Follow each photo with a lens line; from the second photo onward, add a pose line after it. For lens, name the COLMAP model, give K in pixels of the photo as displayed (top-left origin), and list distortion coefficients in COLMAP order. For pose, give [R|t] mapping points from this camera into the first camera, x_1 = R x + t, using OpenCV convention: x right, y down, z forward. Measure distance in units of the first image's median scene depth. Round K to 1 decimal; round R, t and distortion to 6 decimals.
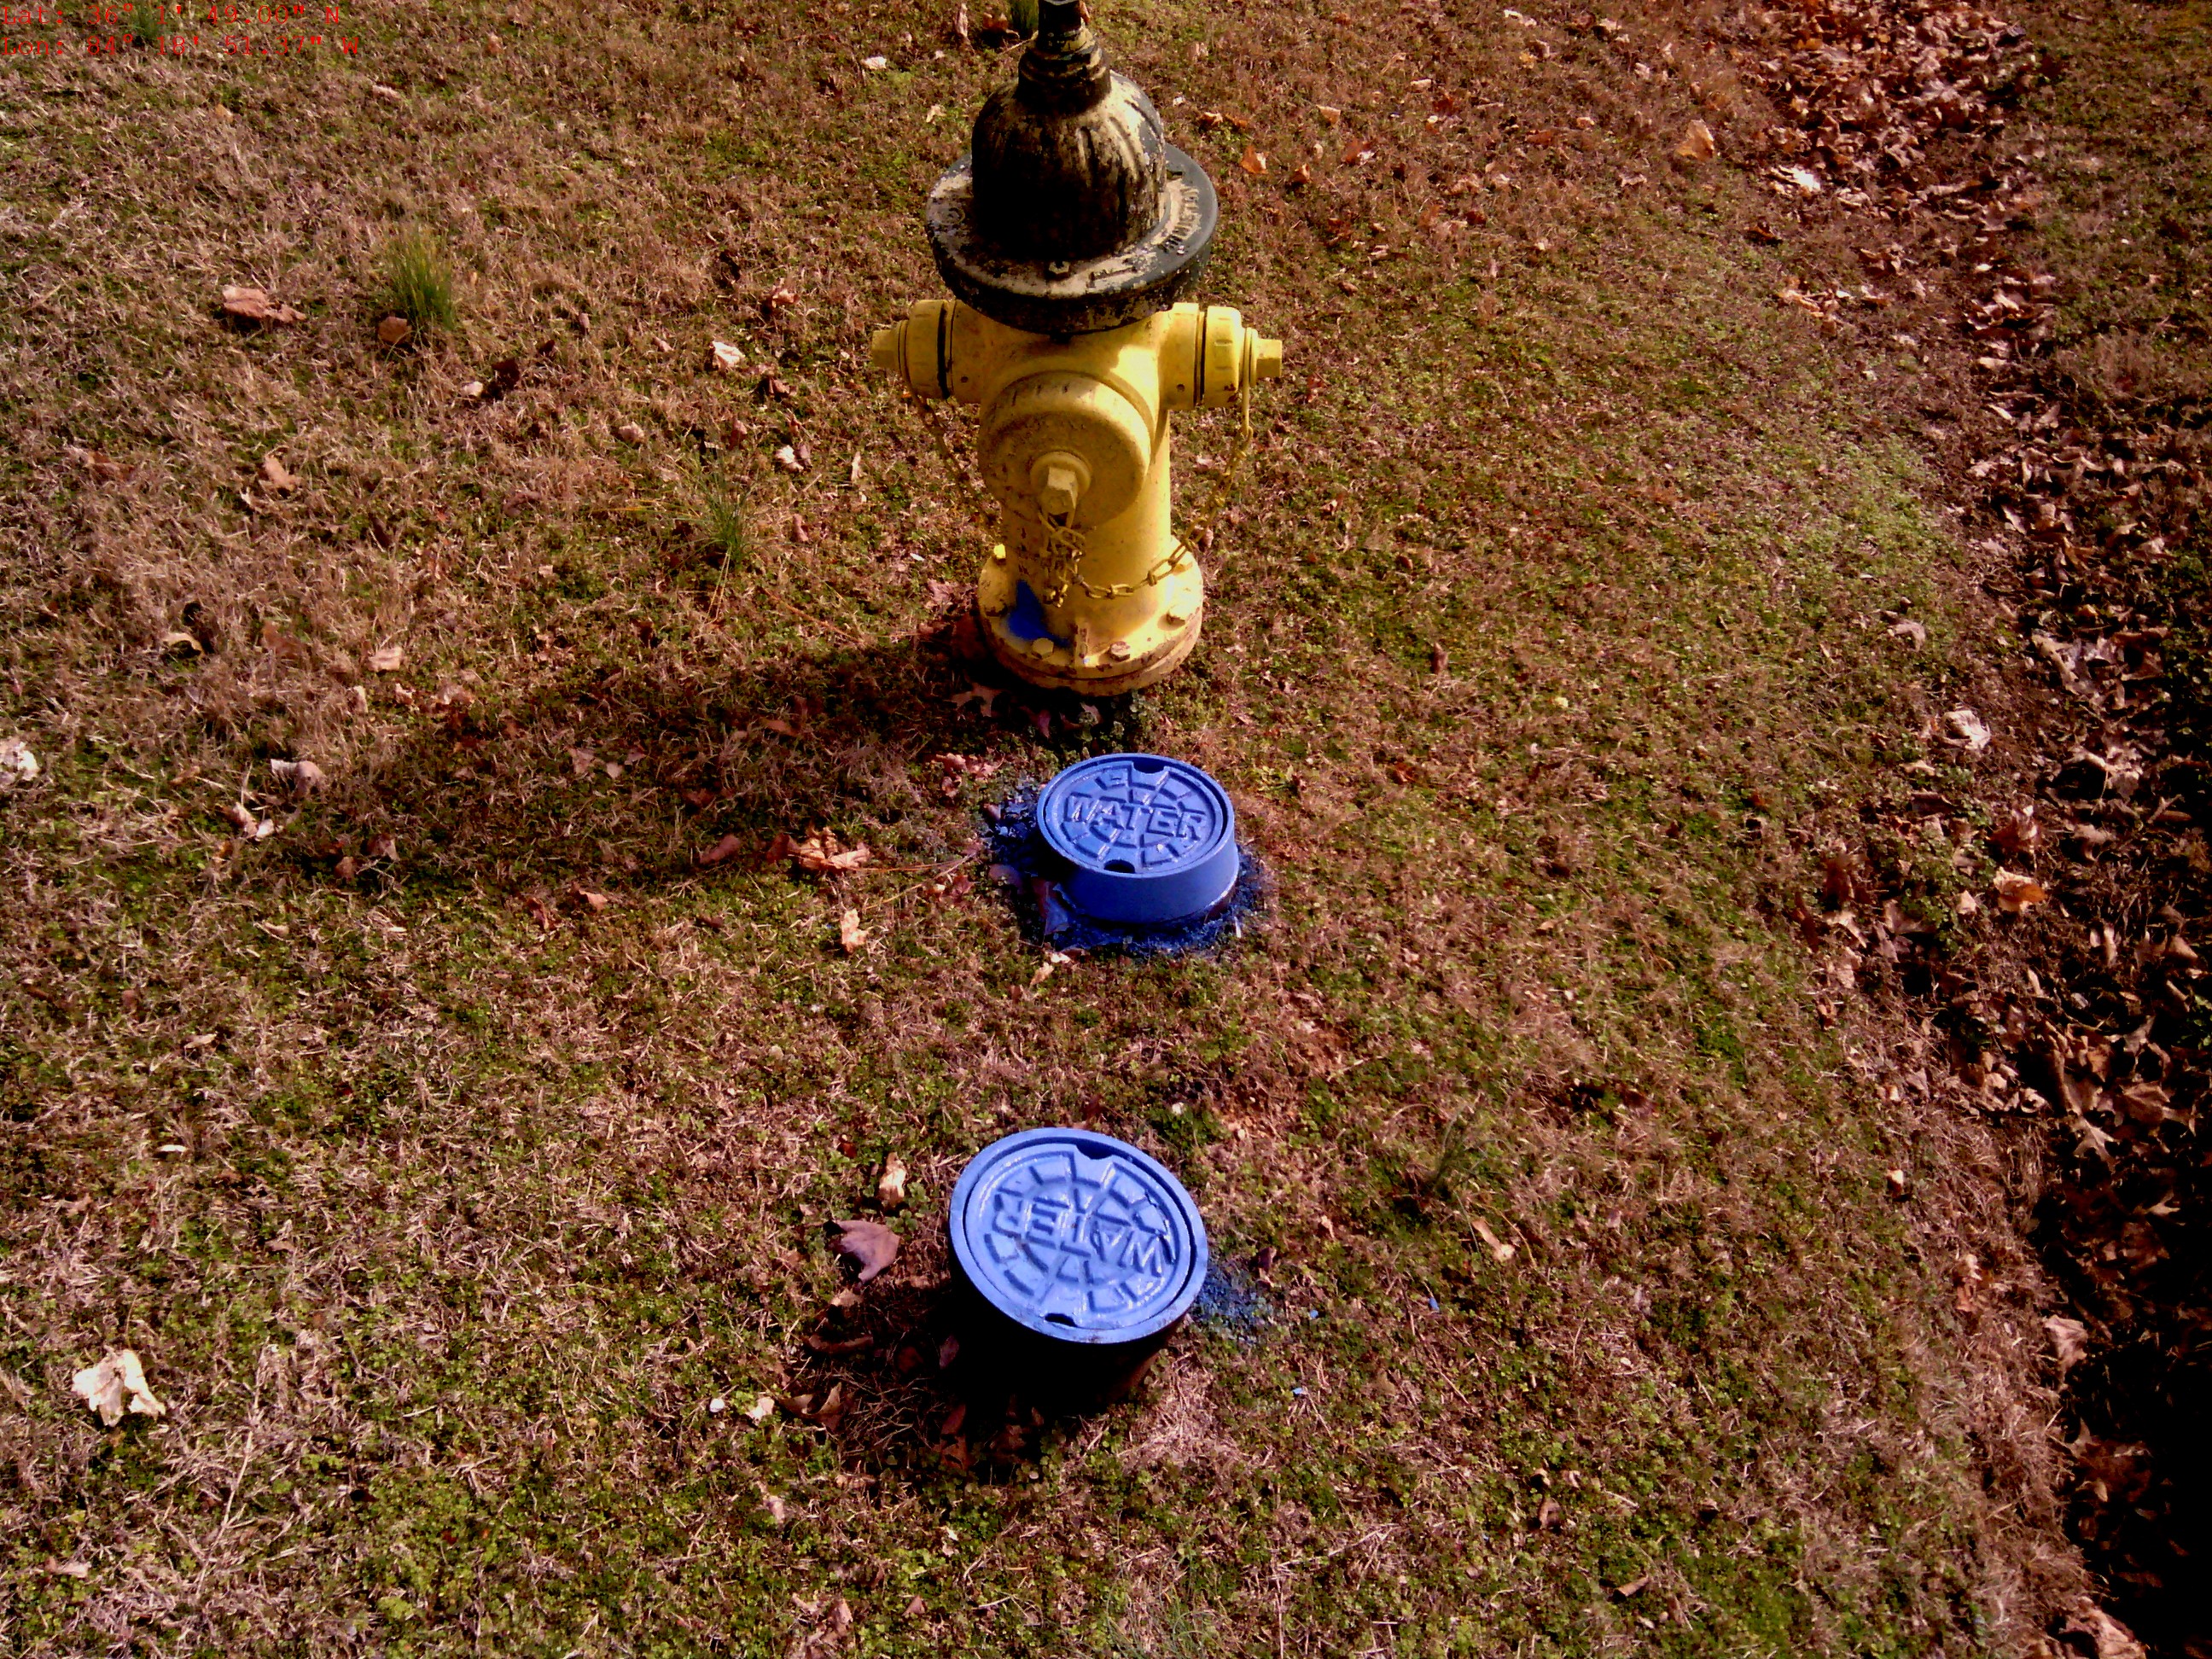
lens RADIAL K [[2049.9, 0, 1106.0], [0, 2049.9, 829.5], [0, 0, 1]] dist [0.062931, -0.132534]
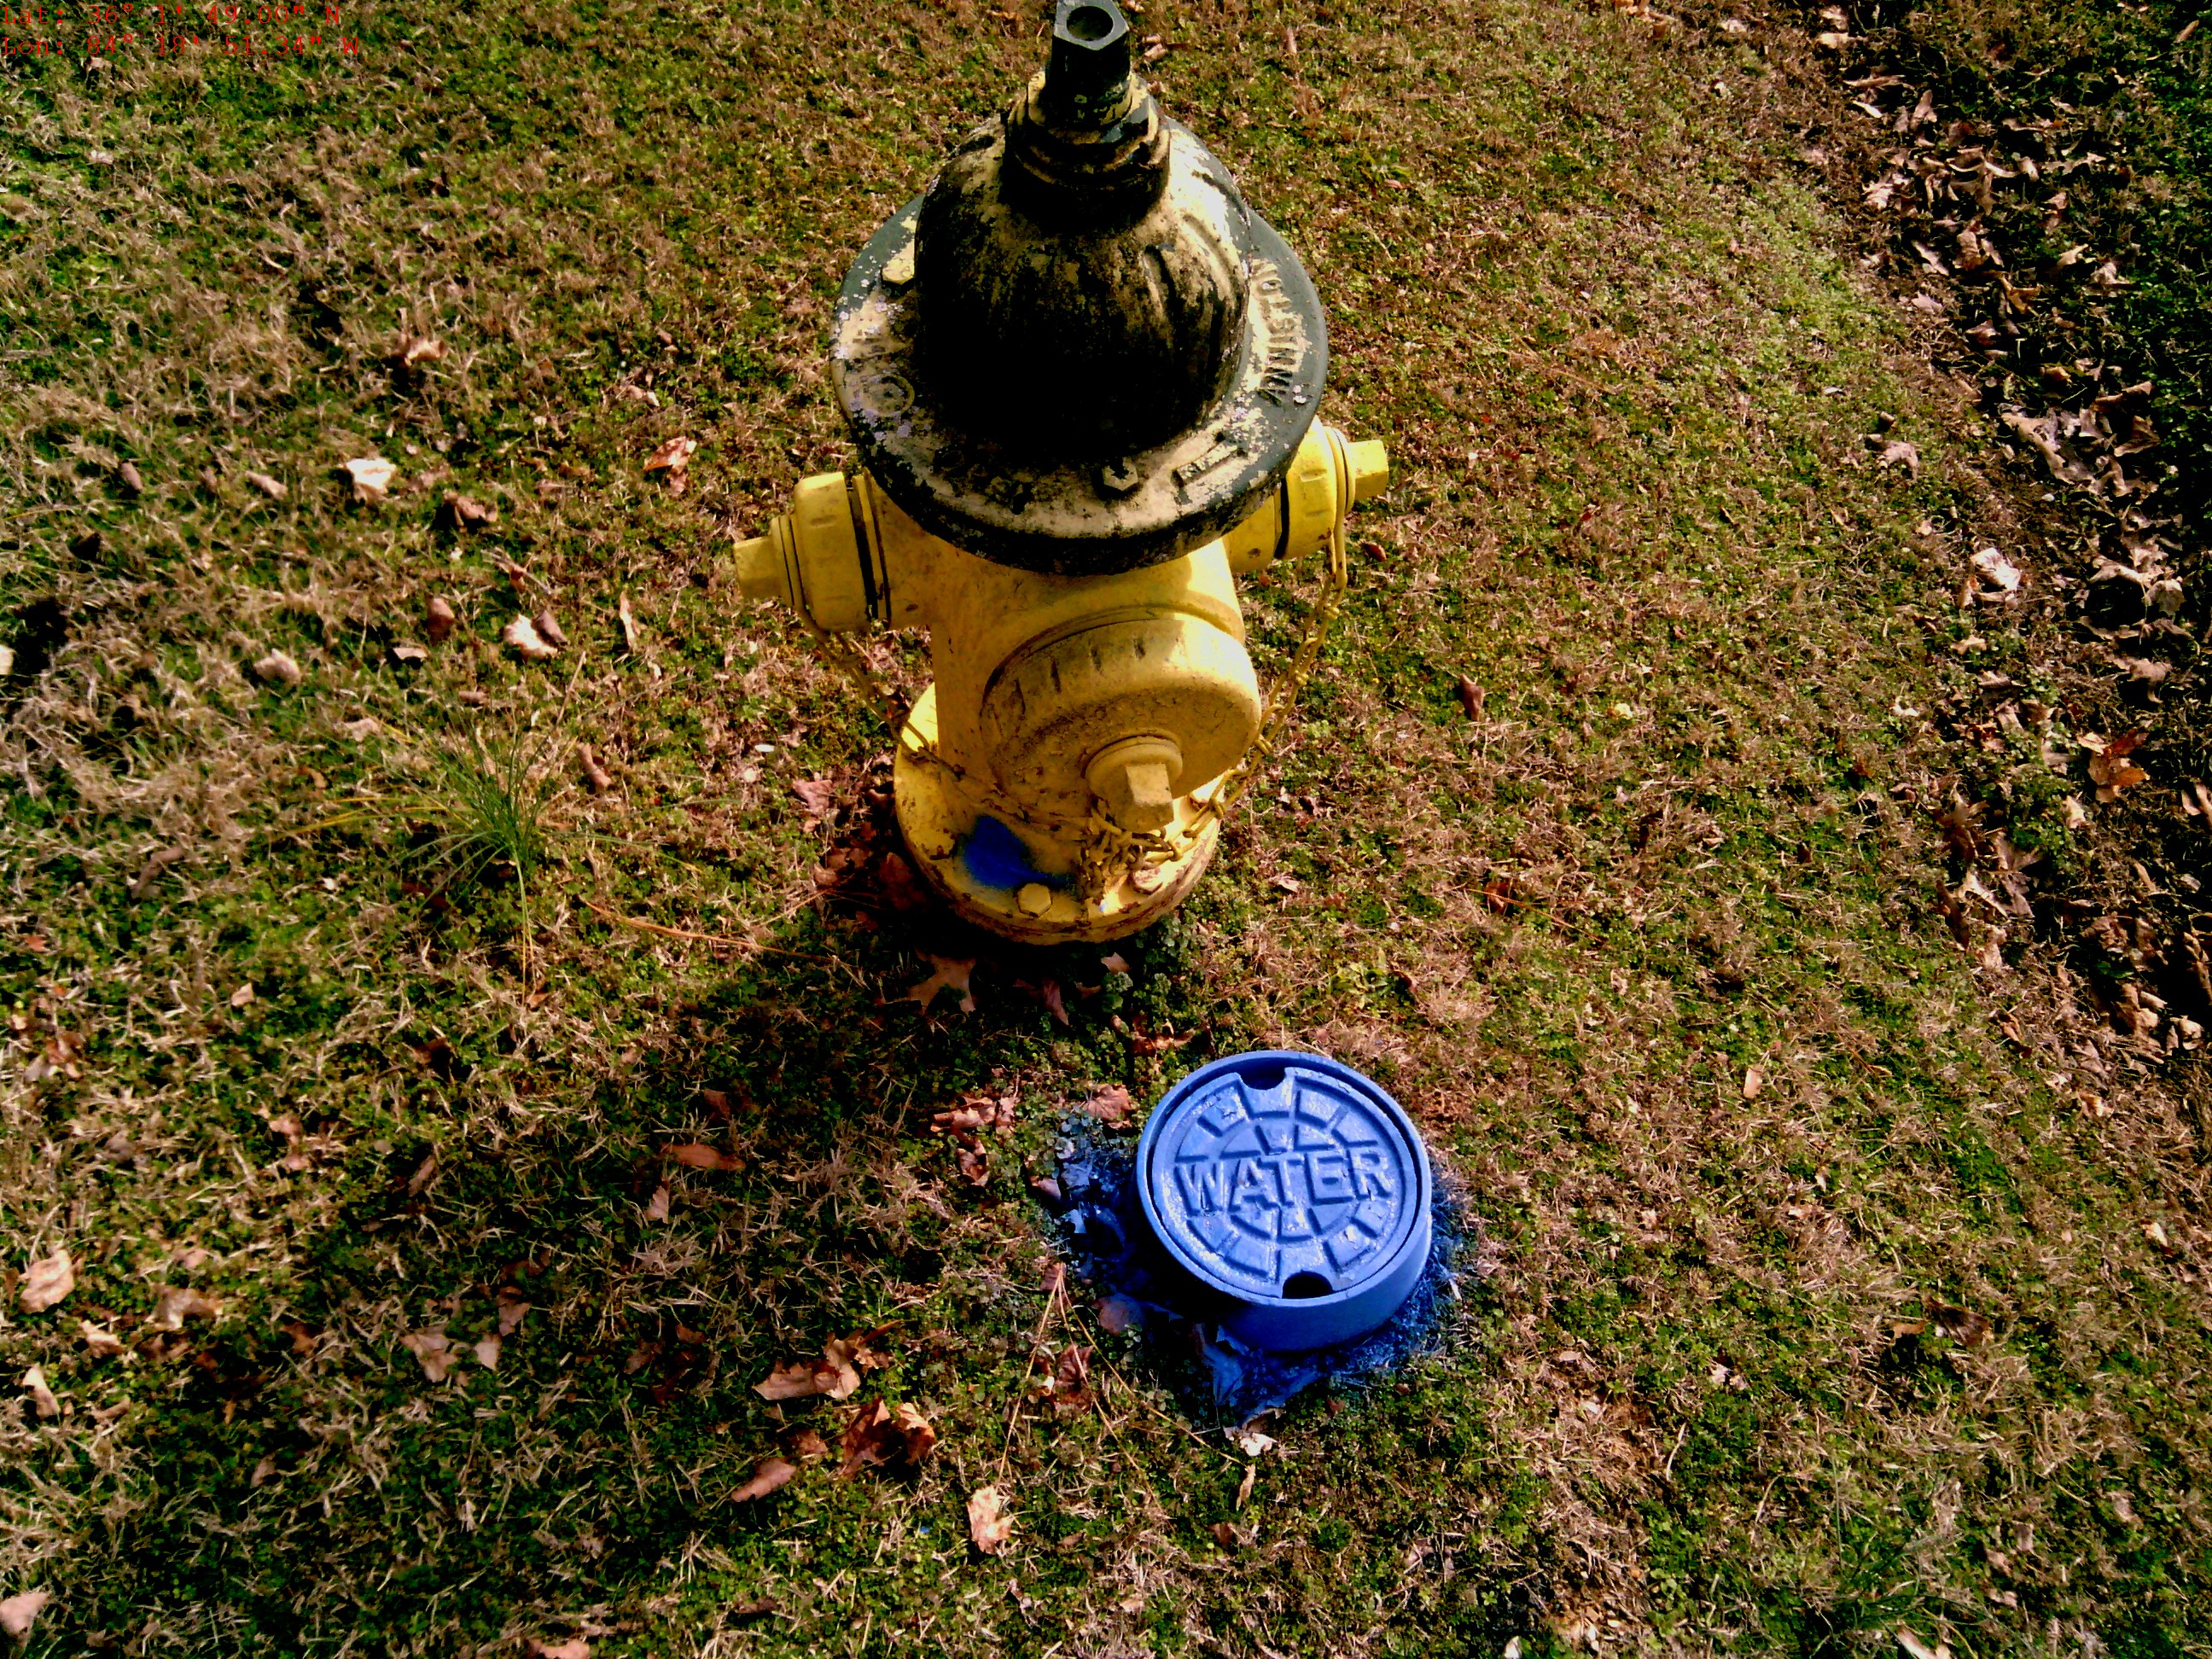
lens RADIAL K [[2118.8, 0, 1139.6], [0, 2118.8, 838.9], [0, 0, 1]] dist [0.062424, -0.153769]
pose [[0.952930, -0.230268, 0.197232, -0.108695], [0.191360, 0.961374, 0.197843, -0.199064], [-0.235170, -0.150789, 0.960186, 0.278353]]
